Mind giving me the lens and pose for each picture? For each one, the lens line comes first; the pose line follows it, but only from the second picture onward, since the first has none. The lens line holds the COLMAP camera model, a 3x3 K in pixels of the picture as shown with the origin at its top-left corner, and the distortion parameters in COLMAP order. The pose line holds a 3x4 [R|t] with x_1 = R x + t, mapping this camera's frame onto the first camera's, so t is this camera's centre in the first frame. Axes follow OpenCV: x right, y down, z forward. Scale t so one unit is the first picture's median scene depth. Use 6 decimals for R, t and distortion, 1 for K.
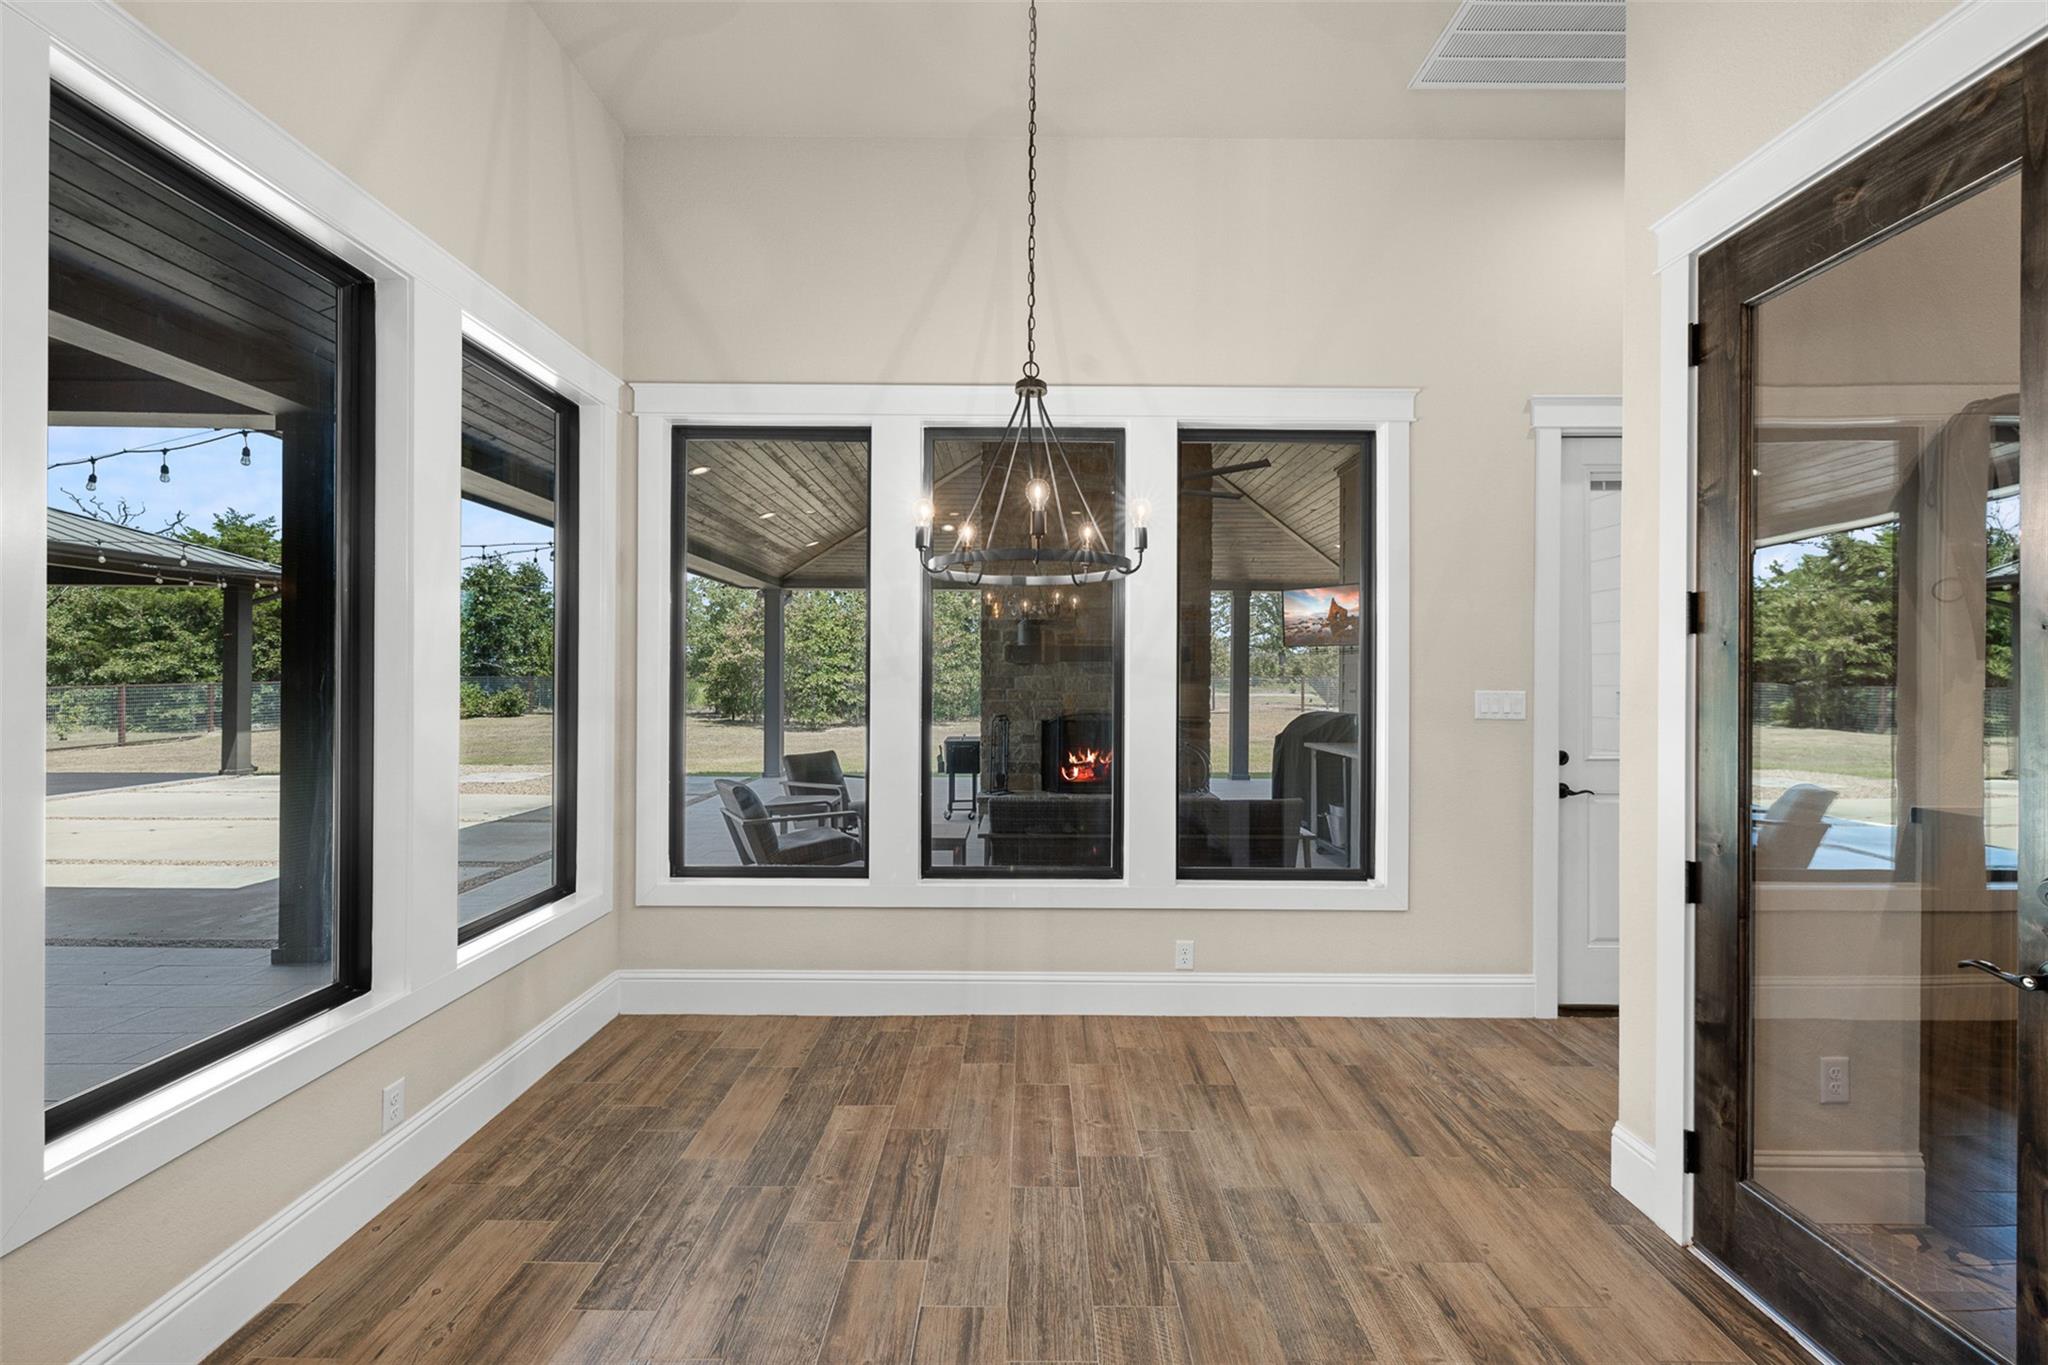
lens RADIAL K [[866.9, 0, 1036.2], [0, 866.9, 682.6], [0, 0, 1]] dist [0.002560, -0.000246]
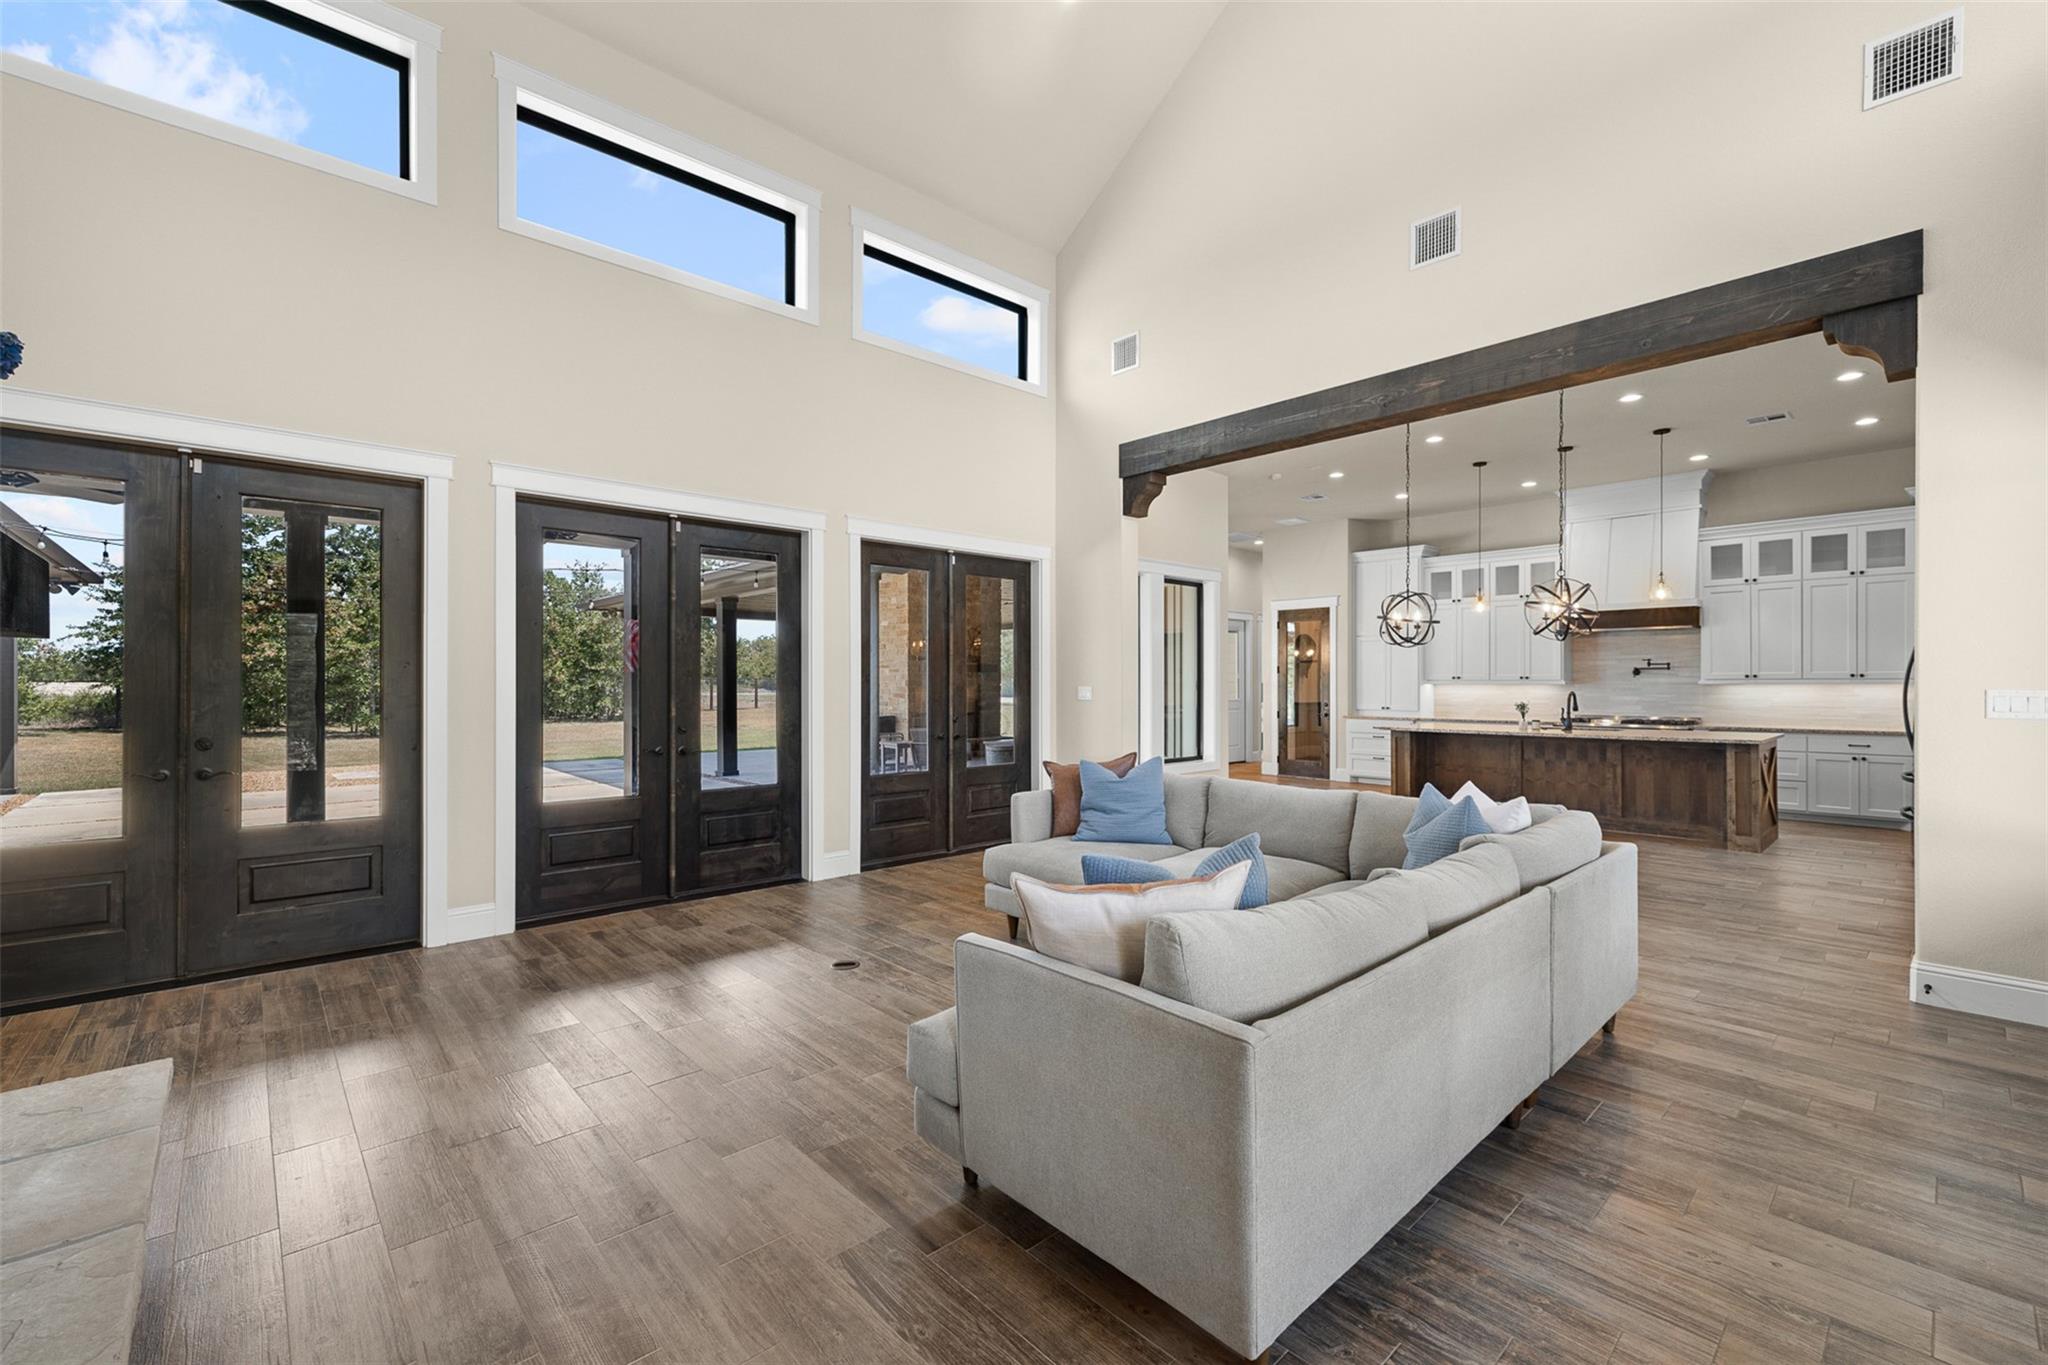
lens RADIAL K [[866.9, 0, 1015.3], [0, 866.9, 679.8], [0, 0, 1]] dist [0.002560, -0.000246]
pose [[0.757432, -0.003563, 0.652904, -4.254301], [0.005198, 0.999986, -0.000574, -0.014514], [-0.652893, 0.003828, 0.757440, -2.213418]]
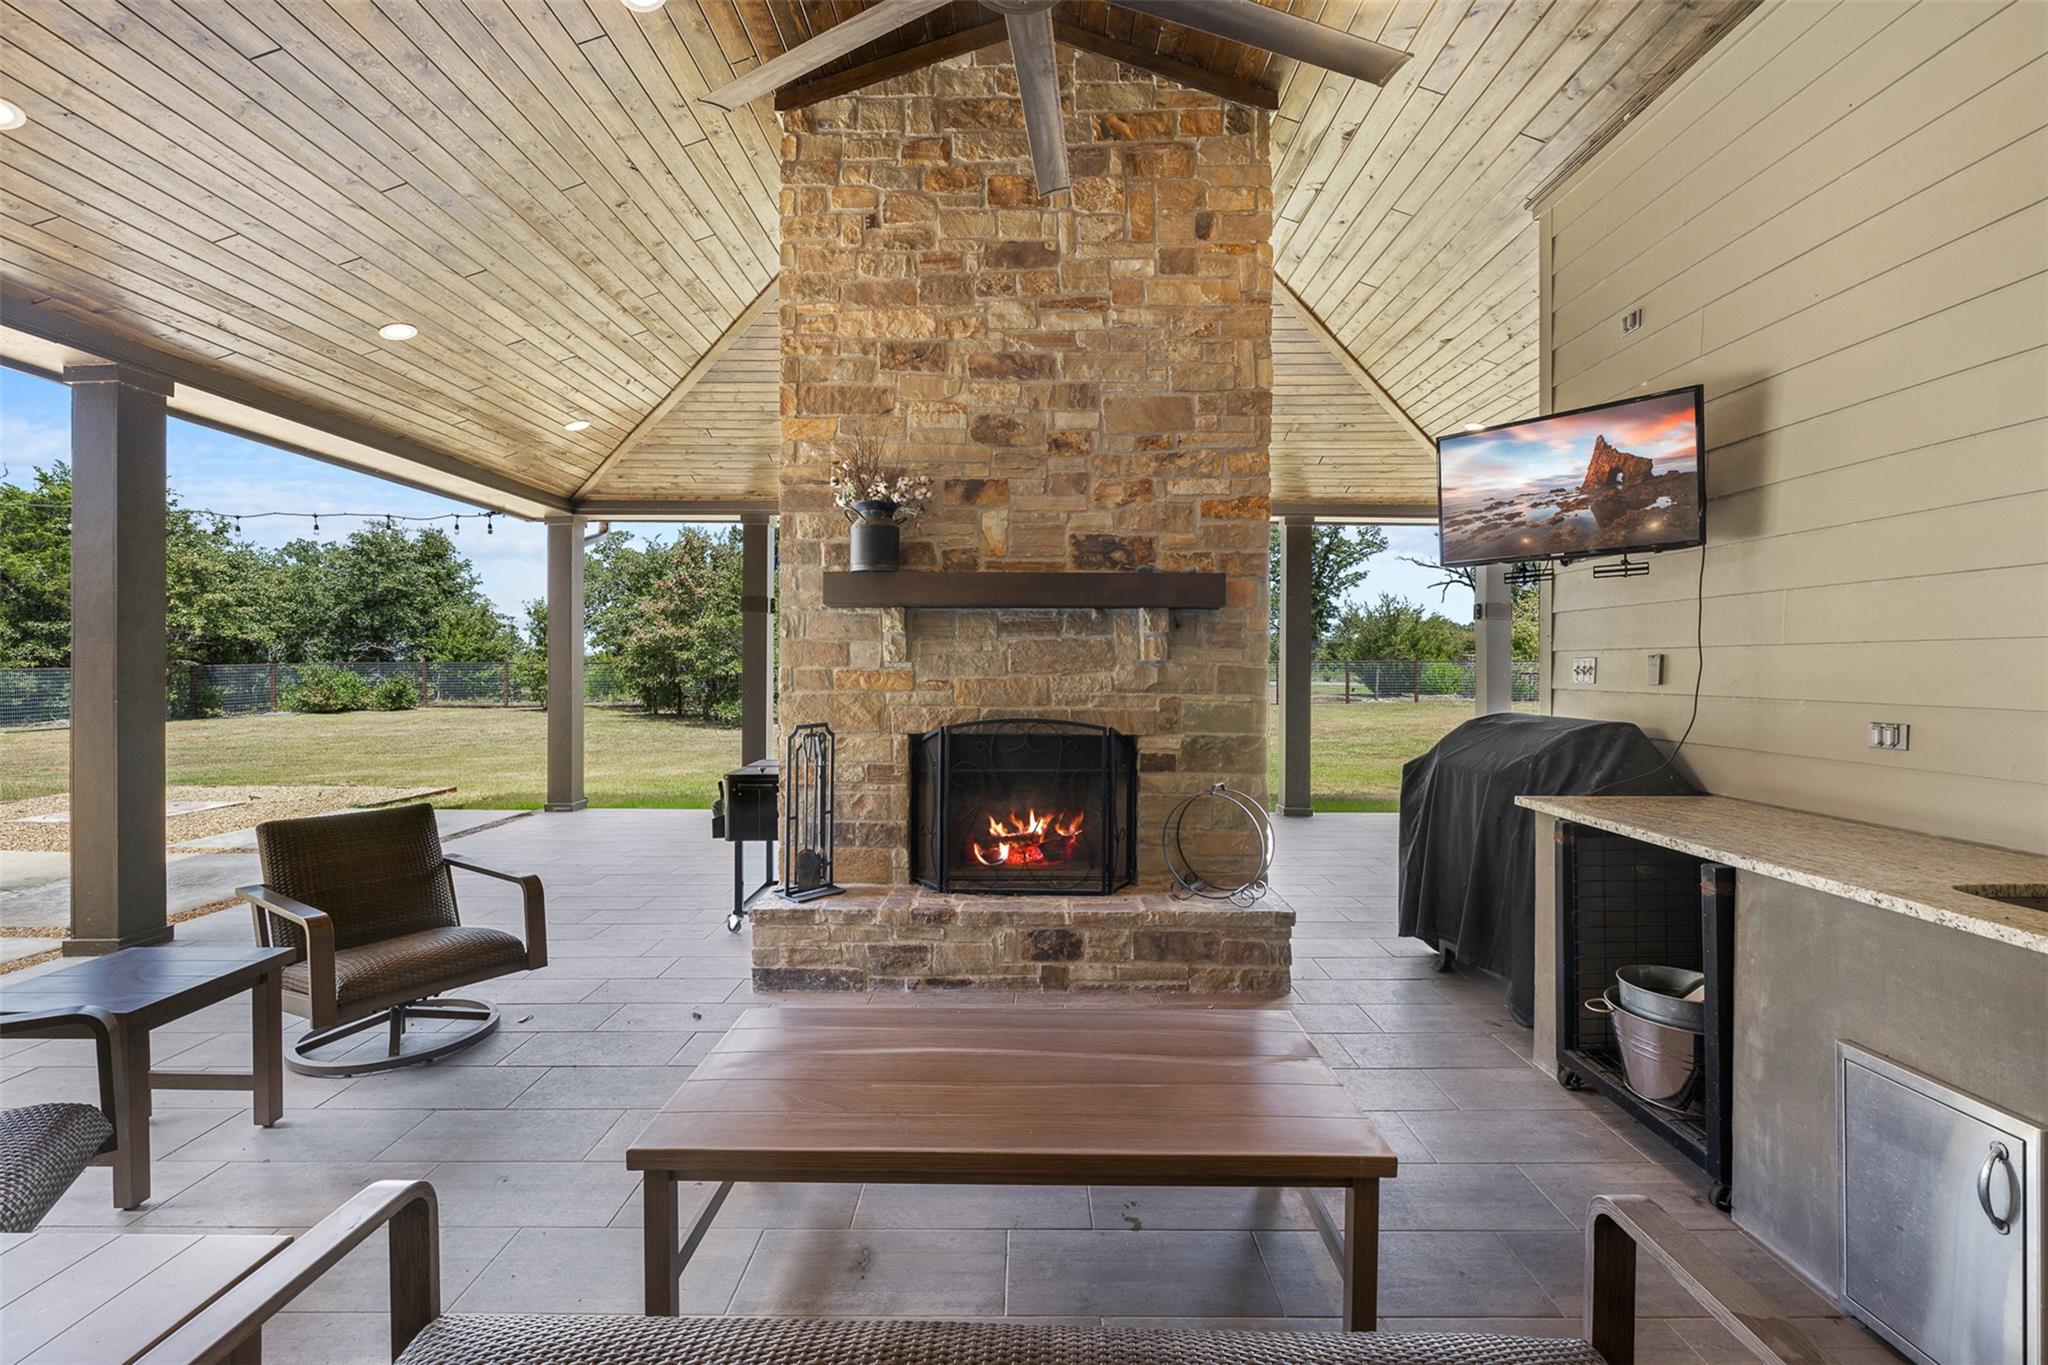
lens RADIAL K [[892.6, 0, 1028.0], [0, 892.6, 670.6], [0, 0, 1]] dist [-0.007062, -0.000593]
pose [[0.999809, 0.000352, -0.019525, 0.157468], [-0.000392, 0.999998, -0.002048, 0.019431], [0.019524, 0.002055, 0.999807, 1.007899]]
